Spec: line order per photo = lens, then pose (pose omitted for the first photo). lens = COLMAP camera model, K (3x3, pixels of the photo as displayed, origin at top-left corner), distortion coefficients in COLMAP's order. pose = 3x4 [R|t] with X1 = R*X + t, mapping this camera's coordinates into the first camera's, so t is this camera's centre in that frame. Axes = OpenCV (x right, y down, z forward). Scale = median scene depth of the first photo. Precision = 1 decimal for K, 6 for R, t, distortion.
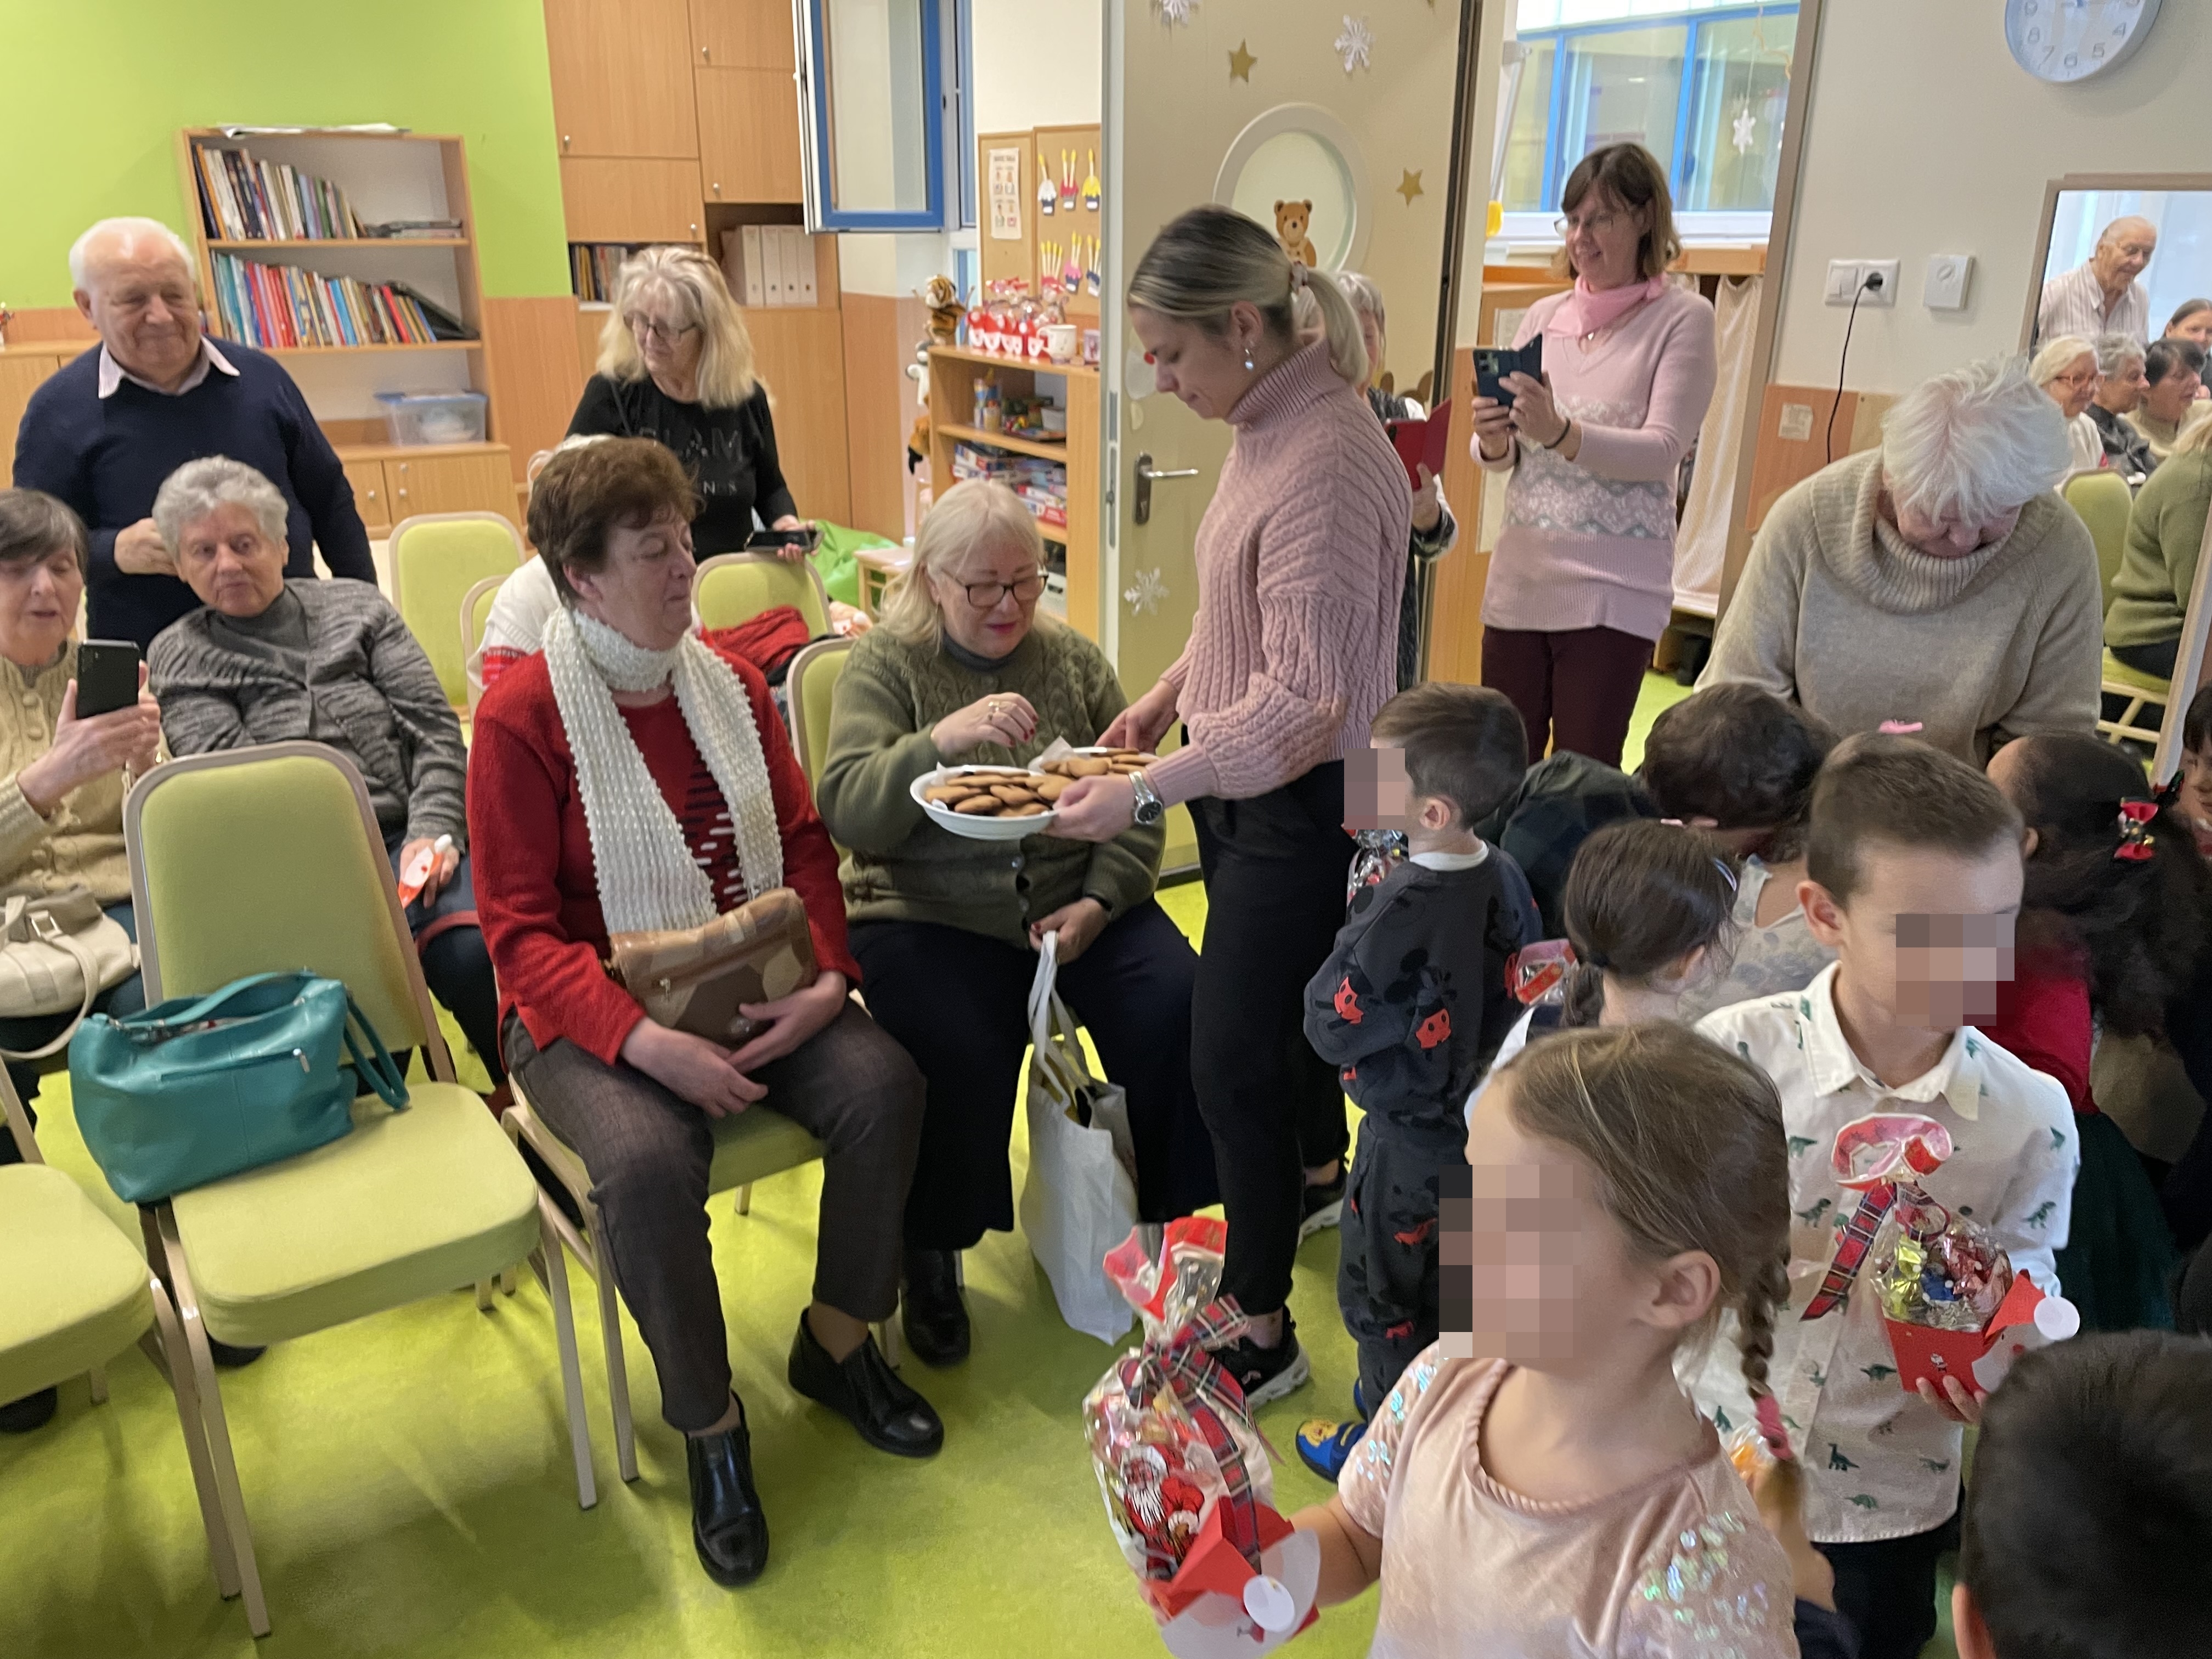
lens RADIAL K [[1665.0, 0, 1107.0], [0, 1665.0, 830.4], [0, 0, 1]] dist [0.032497, -0.058383]
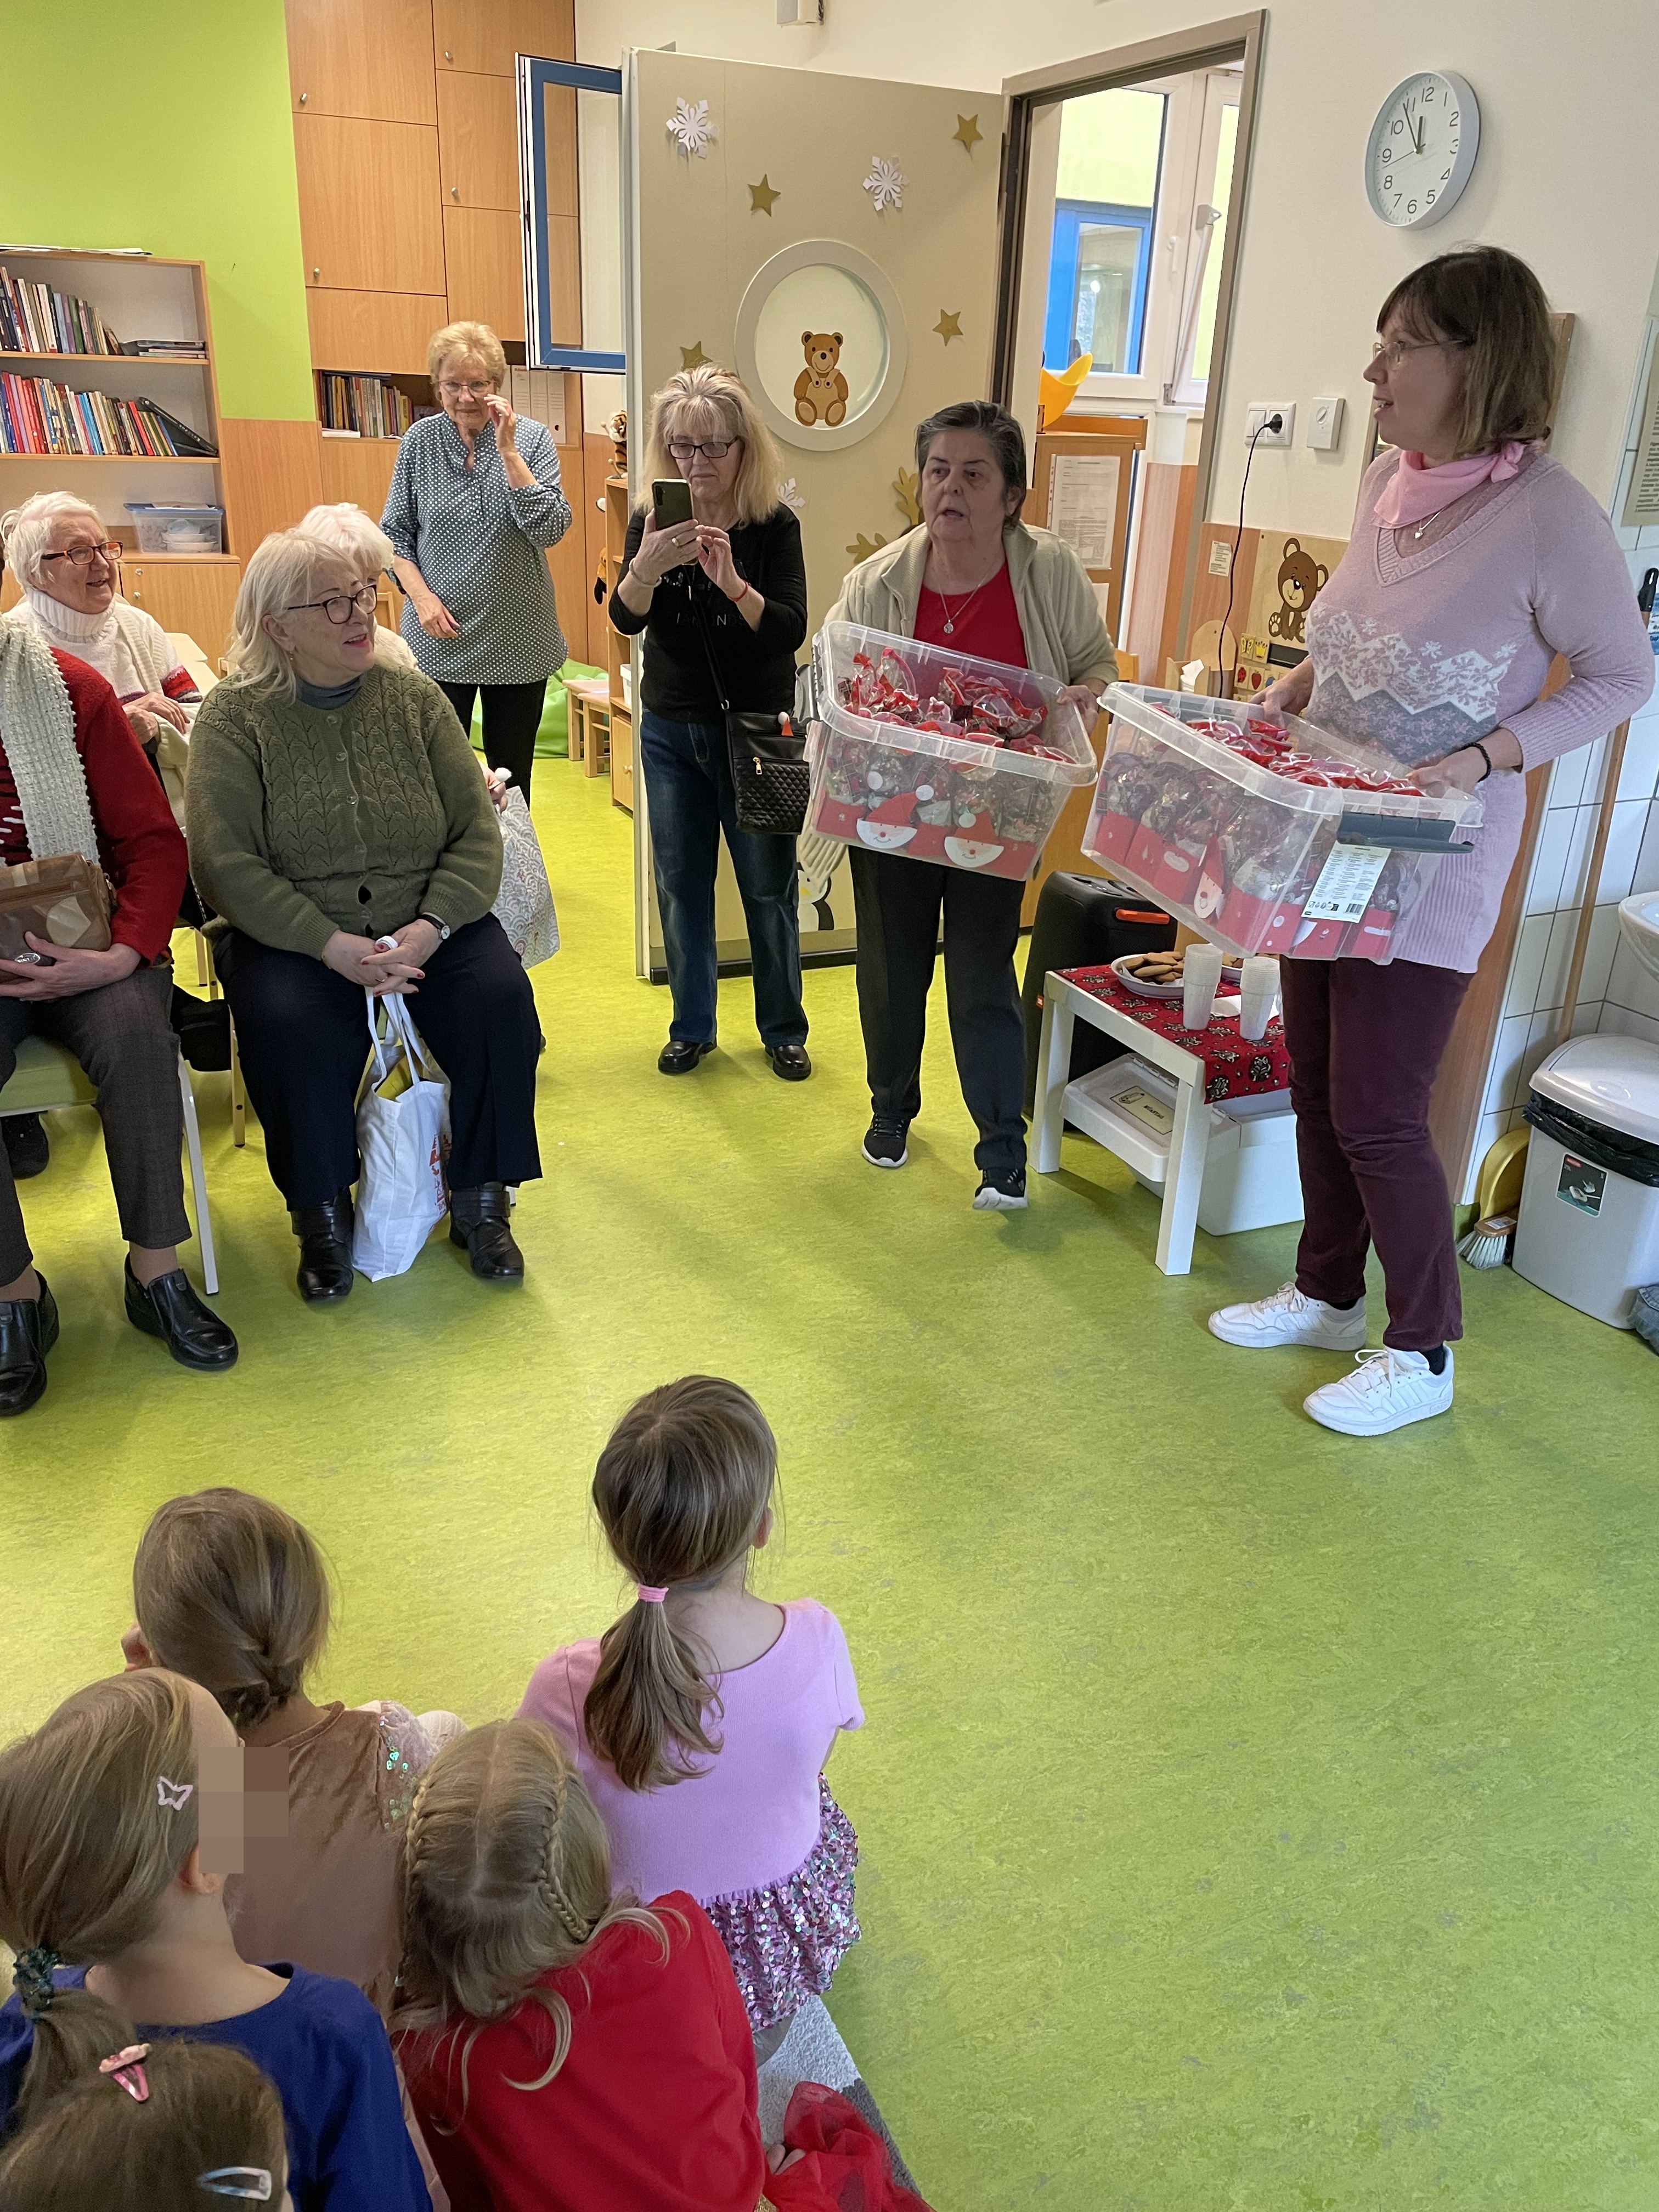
lens RADIAL K [[1665.0, 0, 879.8], [0, 1665.0, 1150.9], [0, 0, 1]] dist [0.032497, -0.058383]
pose [[0.992571, 0.084601, -0.087439, 0.193507], [-0.078495, 0.994379, 0.071056, 0.044989], [0.092959, -0.063664, 0.993633, -0.066254]]
